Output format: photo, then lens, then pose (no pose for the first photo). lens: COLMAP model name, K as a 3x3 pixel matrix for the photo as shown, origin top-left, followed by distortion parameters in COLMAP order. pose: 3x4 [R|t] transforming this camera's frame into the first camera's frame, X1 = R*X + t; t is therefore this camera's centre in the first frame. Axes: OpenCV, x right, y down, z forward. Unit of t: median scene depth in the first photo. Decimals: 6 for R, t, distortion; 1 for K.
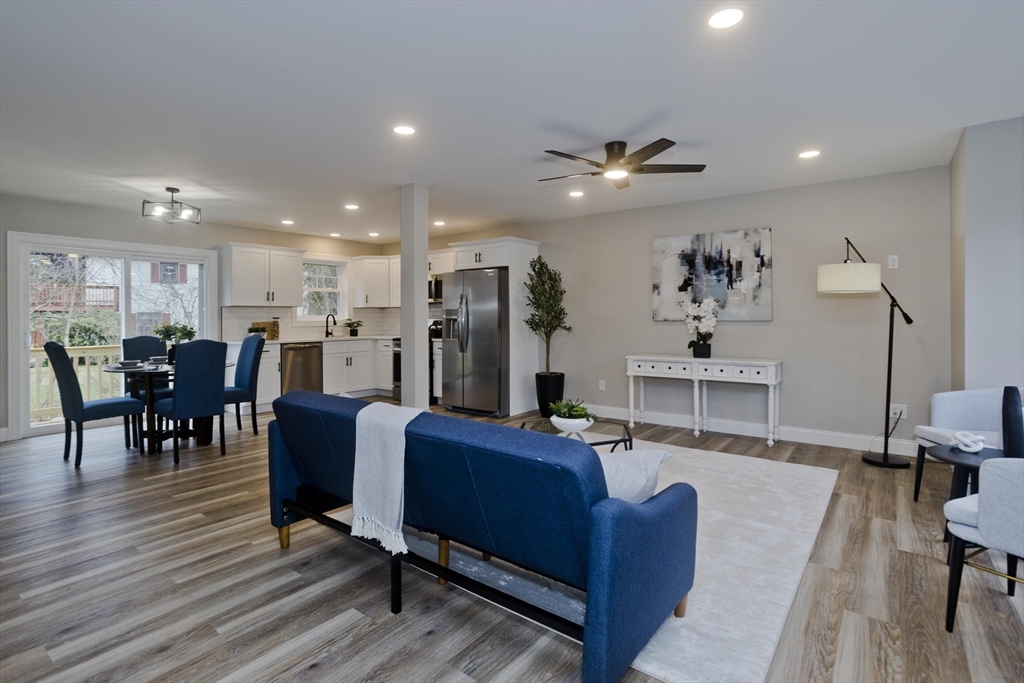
lens RADIAL K [[500.2, 0, 505.8], [0, 500.2, 314.2], [0, 0, 1]] dist [-0.044258, 0.024665]
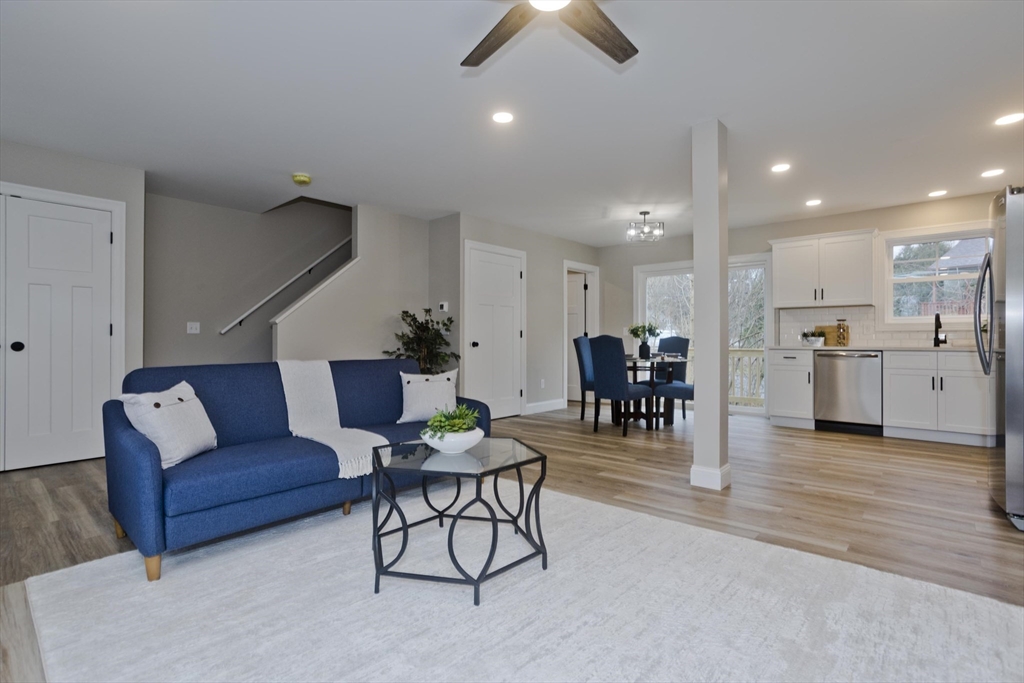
lens RADIAL K [[500.2, 0, 503.9], [0, 500.2, 338.1], [0, 0, 1]] dist [-0.044258, 0.024665]
pose [[-0.070212, 0.000985, -0.997532, 0.436257], [0.004353, 0.999990, 0.000681, 0.039425], [0.997523, -0.004295, -0.070215, 0.586600]]
